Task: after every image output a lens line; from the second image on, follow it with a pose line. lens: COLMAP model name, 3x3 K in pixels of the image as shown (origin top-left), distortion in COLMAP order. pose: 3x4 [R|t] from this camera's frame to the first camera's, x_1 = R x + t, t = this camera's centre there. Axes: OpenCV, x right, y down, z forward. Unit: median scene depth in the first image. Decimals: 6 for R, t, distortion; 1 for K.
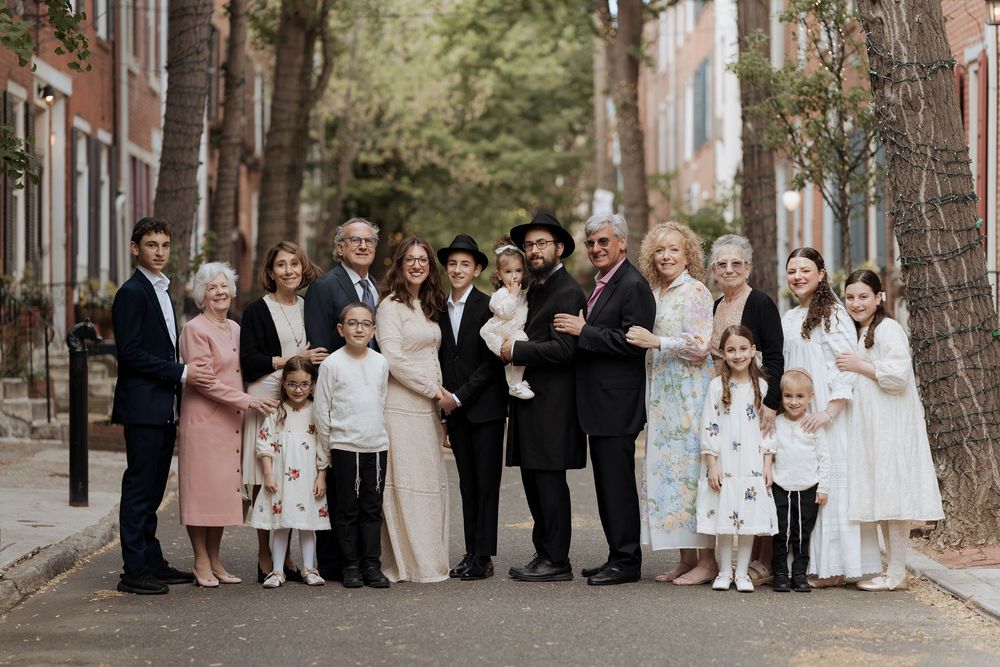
lens RADIAL K [[2417.6, 0, 500.0], [0, 2417.6, 333.5], [0, 0, 1]] dist [0.062047, 0.108282]
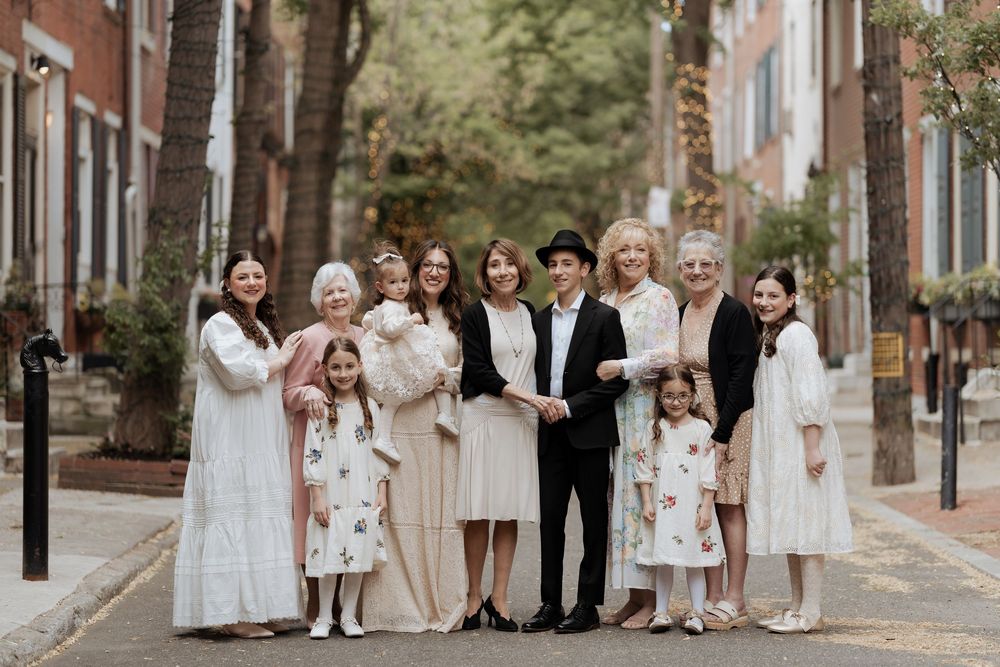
lens RADIAL K [[2417.6, 0, 500.0], [0, 2417.6, 333.5], [0, 0, 1]] dist [0.062047, 0.108282]
pose [[0.999896, 0.005141, -0.013497, -0.010469], [-0.005179, 0.999983, -0.002733, -0.001662], [0.013483, 0.002802, 0.999905, 0.128421]]
